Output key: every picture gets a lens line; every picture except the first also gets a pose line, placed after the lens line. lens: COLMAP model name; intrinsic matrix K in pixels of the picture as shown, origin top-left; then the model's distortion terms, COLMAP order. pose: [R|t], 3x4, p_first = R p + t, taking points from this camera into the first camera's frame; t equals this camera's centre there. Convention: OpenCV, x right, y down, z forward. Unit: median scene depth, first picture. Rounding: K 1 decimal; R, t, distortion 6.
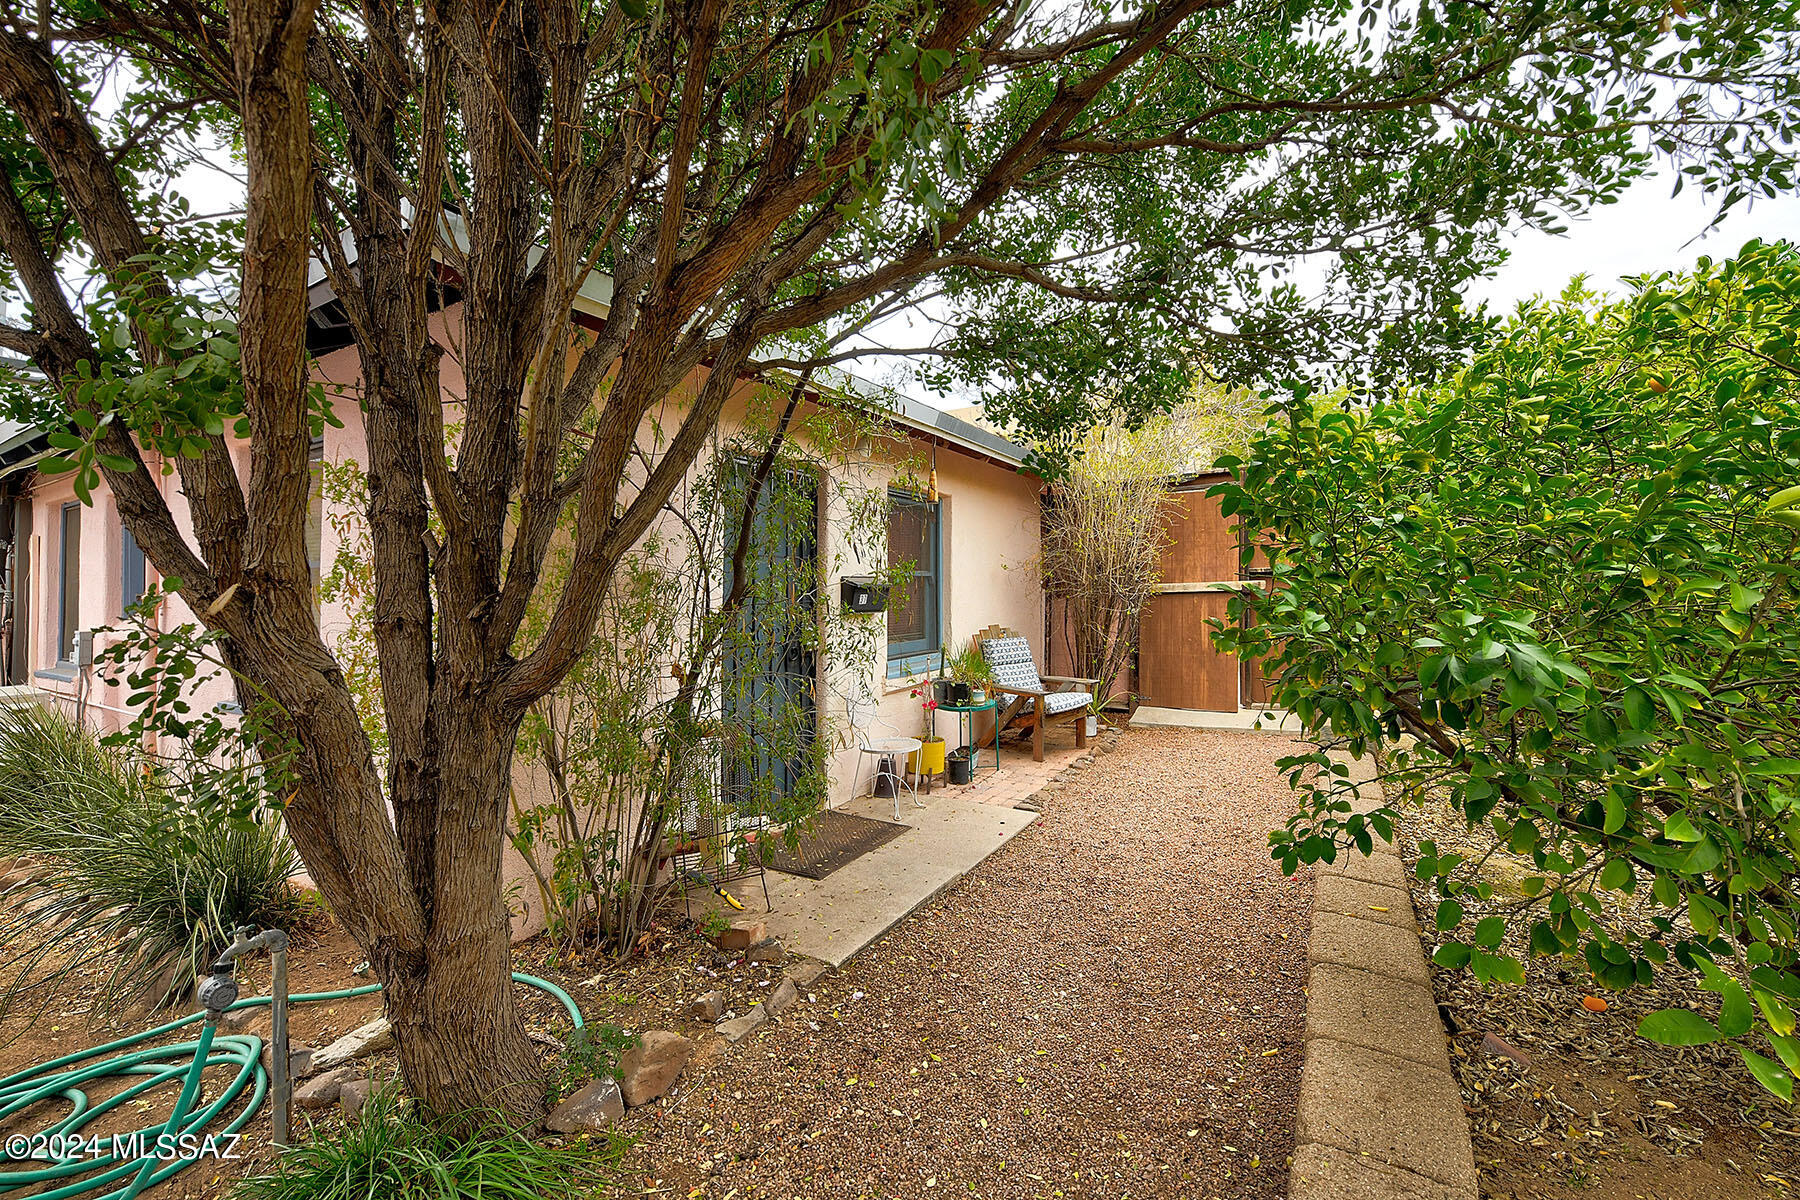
lens RADIAL K [[769.2, 0, 900.0], [0, 769.2, 600.0], [0, 0, 1]] dist [0.000334, -0.000081]
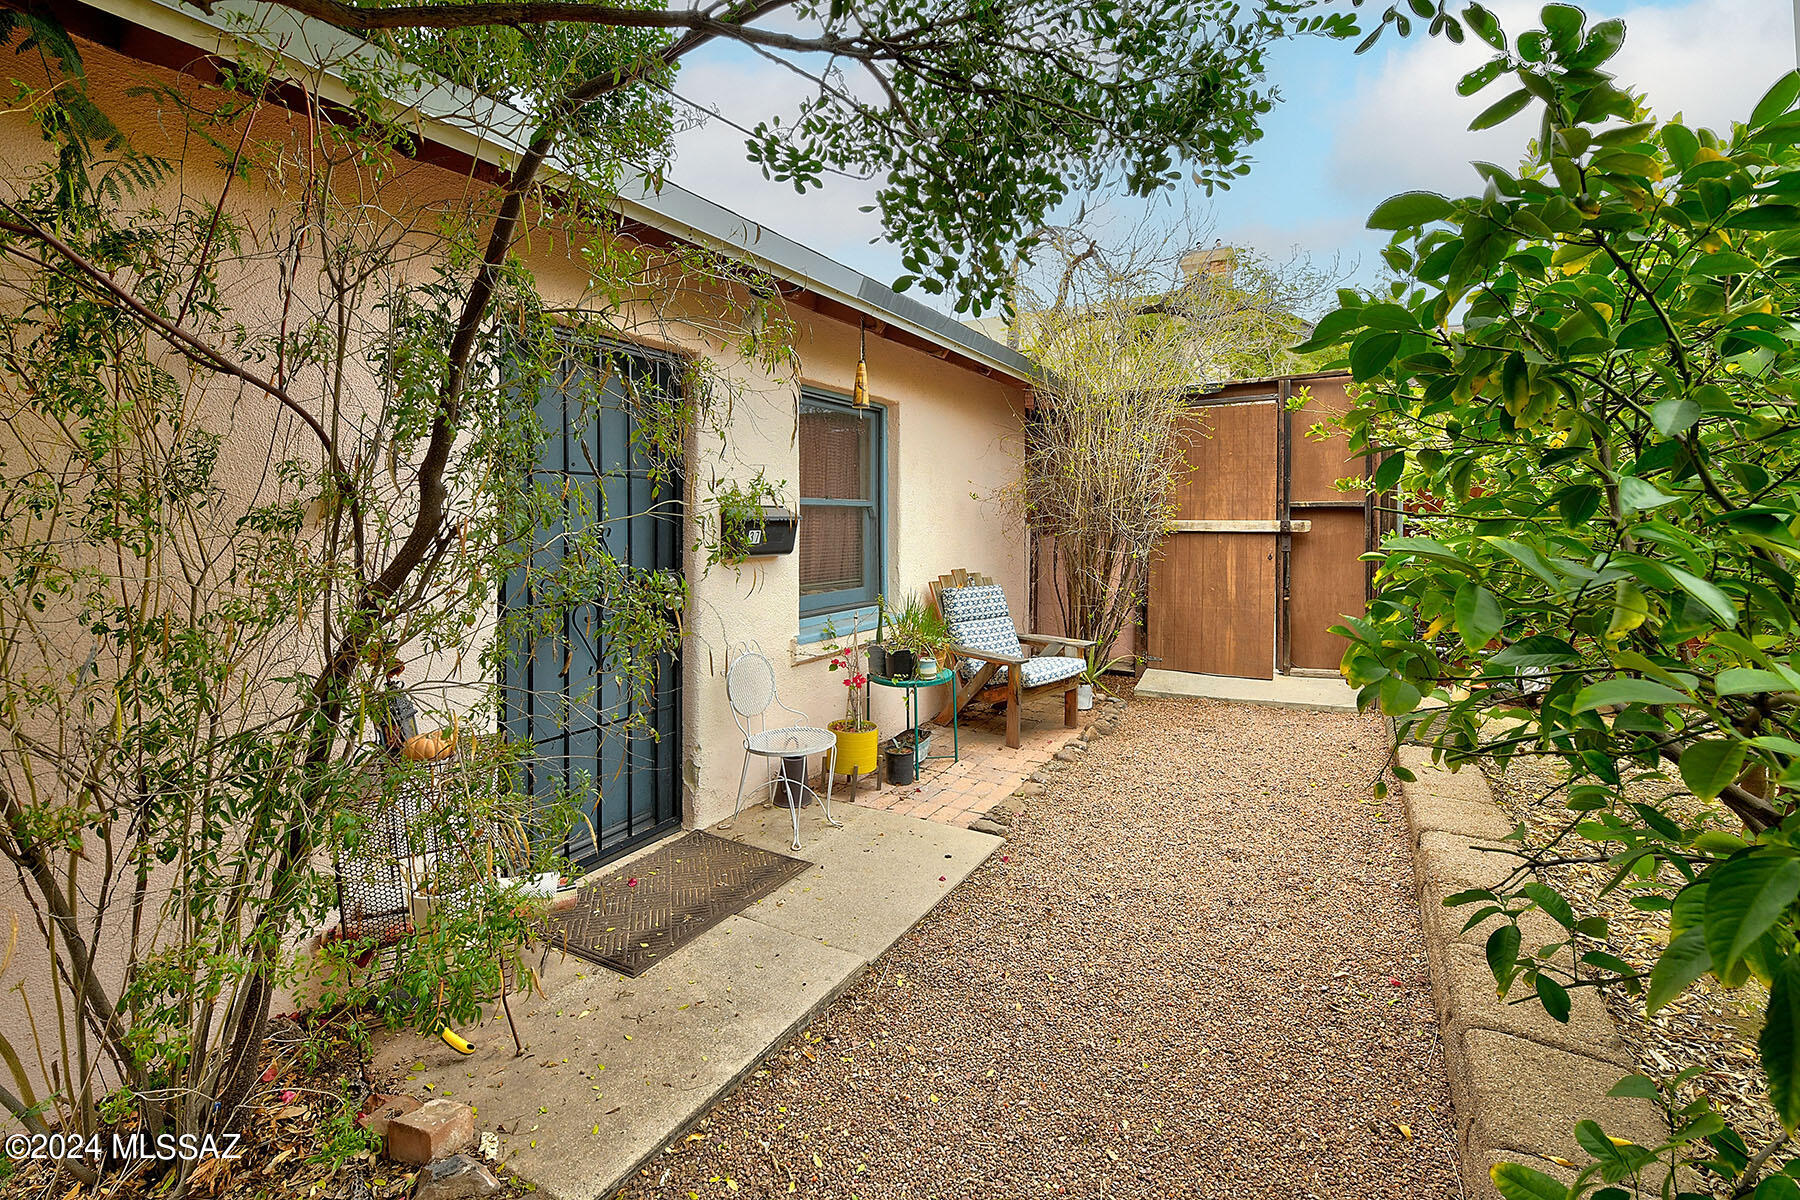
lens RADIAL K [[764.9, 0, 829.1], [0, 764.9, 508.8], [0, 0, 1]] dist [-0.001026, -0.000135]
pose [[0.995657, 0.015091, -0.091866, 0.067200], [-0.017513, 0.999518, -0.025617, -0.007823], [0.091436, 0.027114, 0.995442, 0.225757]]
